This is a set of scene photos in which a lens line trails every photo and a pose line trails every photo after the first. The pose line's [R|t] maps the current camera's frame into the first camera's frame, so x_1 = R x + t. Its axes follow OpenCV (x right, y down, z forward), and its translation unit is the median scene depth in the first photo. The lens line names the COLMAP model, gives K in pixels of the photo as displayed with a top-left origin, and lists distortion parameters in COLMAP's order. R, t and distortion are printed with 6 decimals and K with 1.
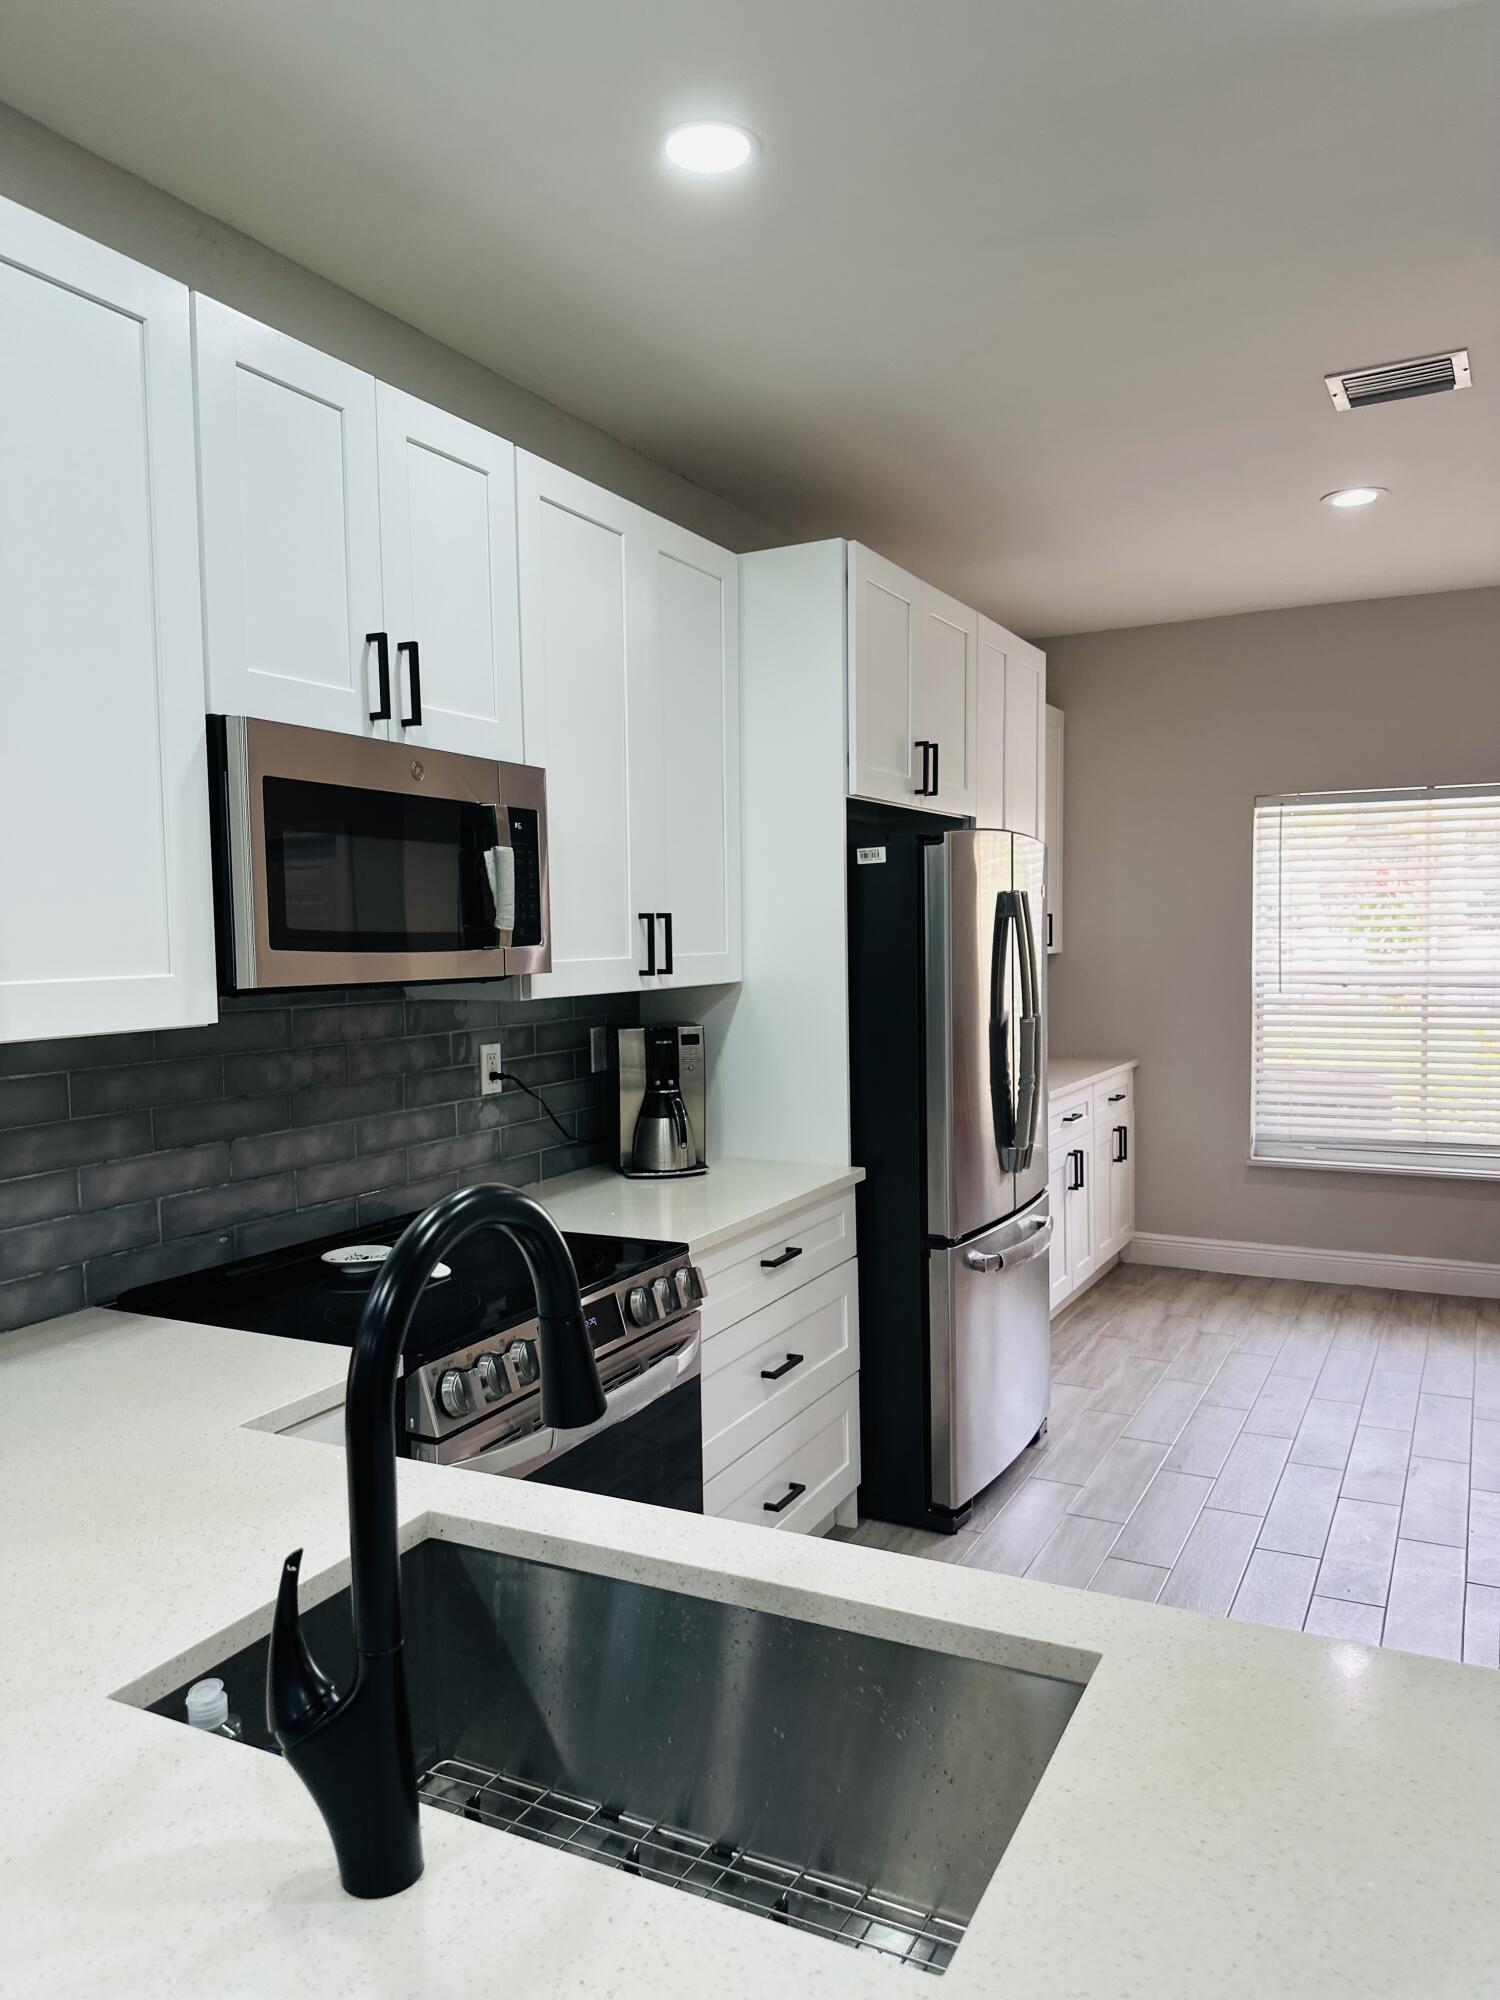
lens RADIAL K [[1421.1, 0, 754.6], [0, 1421.1, 1040.4], [0, 0, 1]] dist [0.130361, -0.177309]
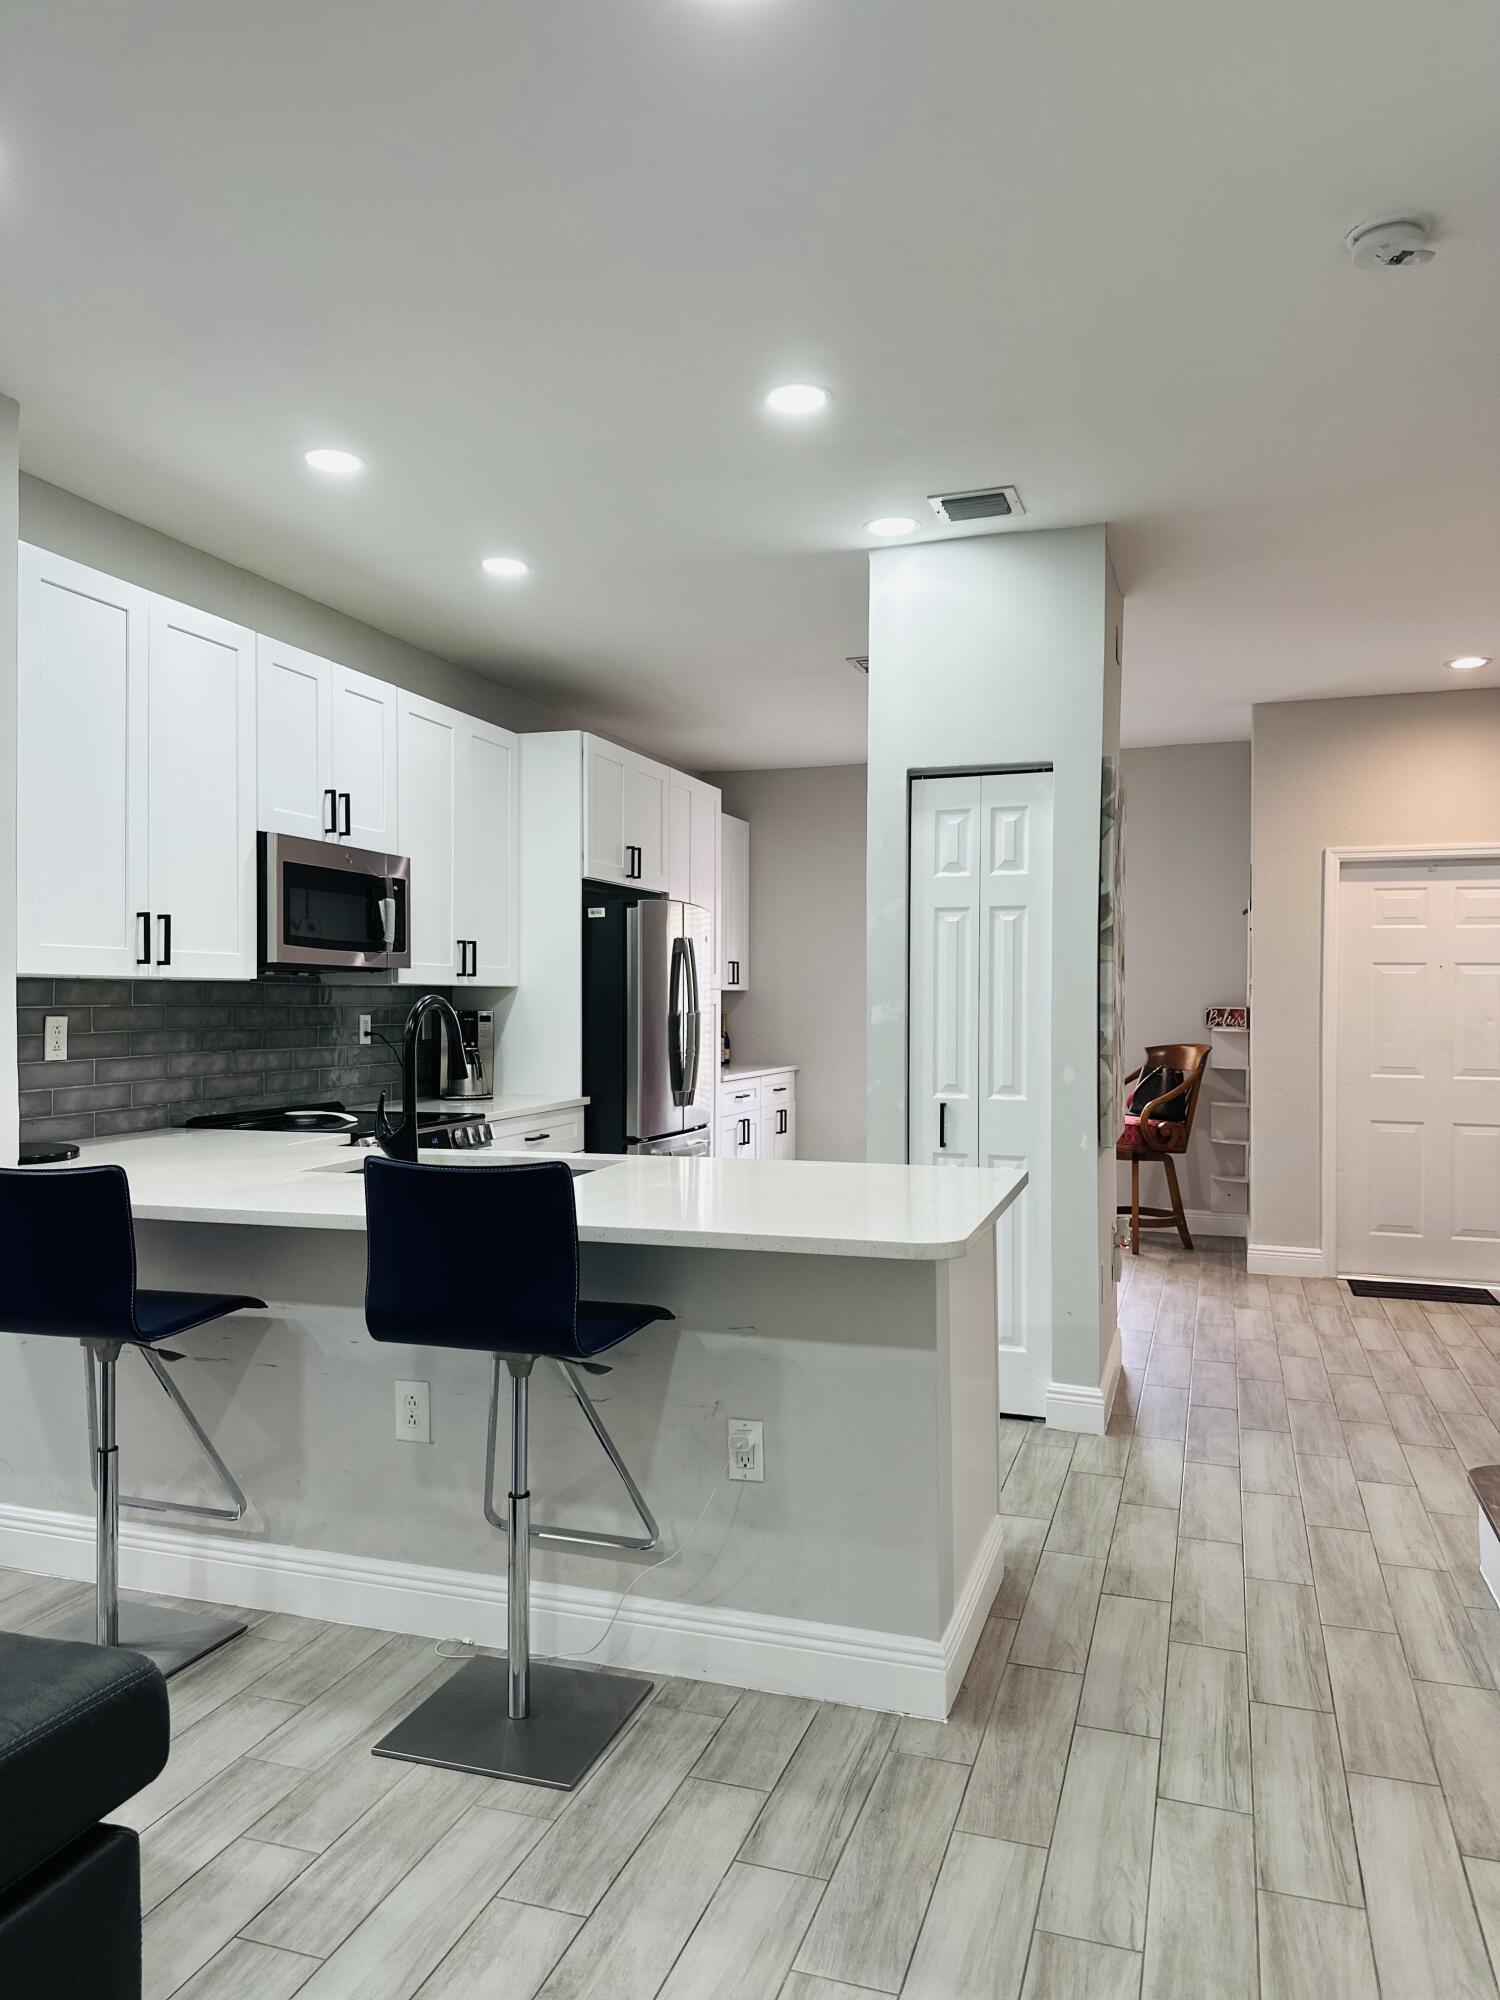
lens RADIAL K [[1421.1, 0, 754.6], [0, 1421.1, 1040.4], [0, 0, 1]] dist [0.130361, -0.177309]
pose [[0.987998, 0.017946, 0.153423, 0.011663], [-0.010504, 0.998735, -0.049180, 0.116406], [-0.154111, 0.046978, 0.986936, -0.781873]]
